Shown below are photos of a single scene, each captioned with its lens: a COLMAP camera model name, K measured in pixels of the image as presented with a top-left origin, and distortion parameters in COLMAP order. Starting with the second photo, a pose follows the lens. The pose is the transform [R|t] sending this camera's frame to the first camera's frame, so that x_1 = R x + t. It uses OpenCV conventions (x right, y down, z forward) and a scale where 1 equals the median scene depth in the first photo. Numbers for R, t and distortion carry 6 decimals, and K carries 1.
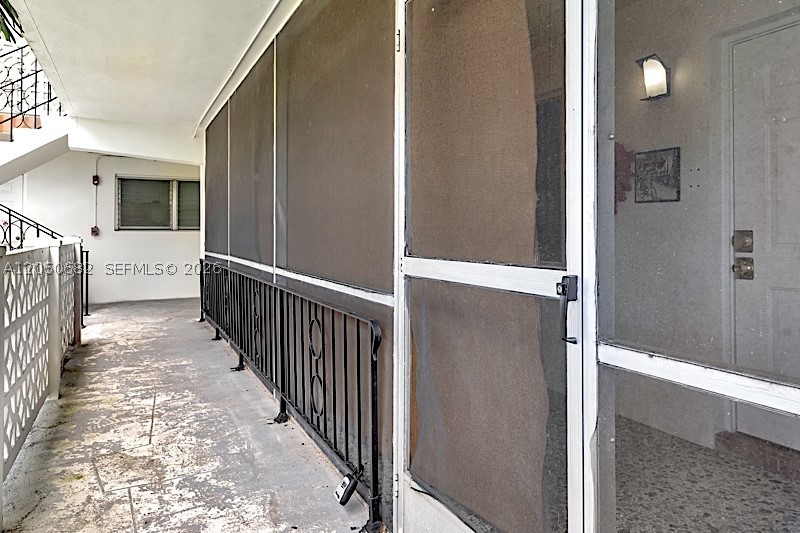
lens RADIAL K [[543.1, 0, 400.2], [0, 543.1, 231.4], [0, 0, 1]] dist [-0.001290, -0.001093]
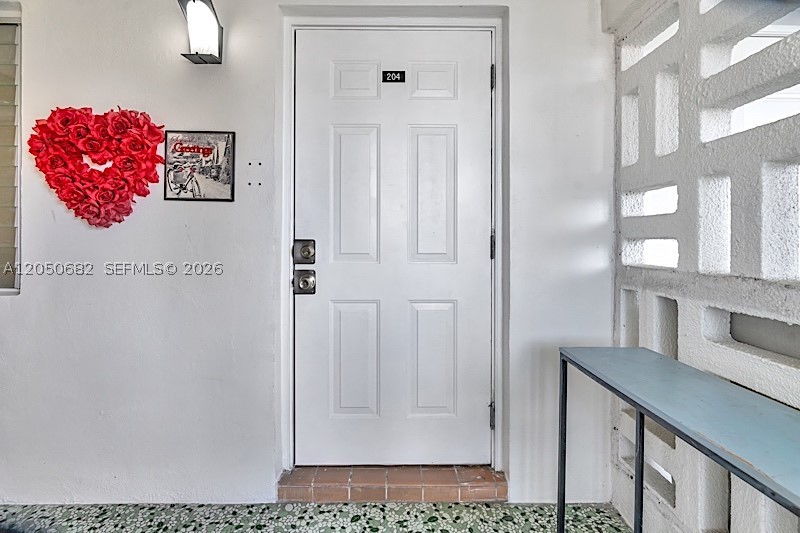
lens RADIAL K [[366.3, 0, 399.8], [0, 366.3, 239.2], [0, 0, 1]] dist [-0.000423, 0.000022]
pose [[0.432135, 0.003192, 0.901803, 0.149957], [-0.003298, 0.999993, -0.001959, -0.001883], [-0.901803, -0.002128, 0.432142, 0.579775]]
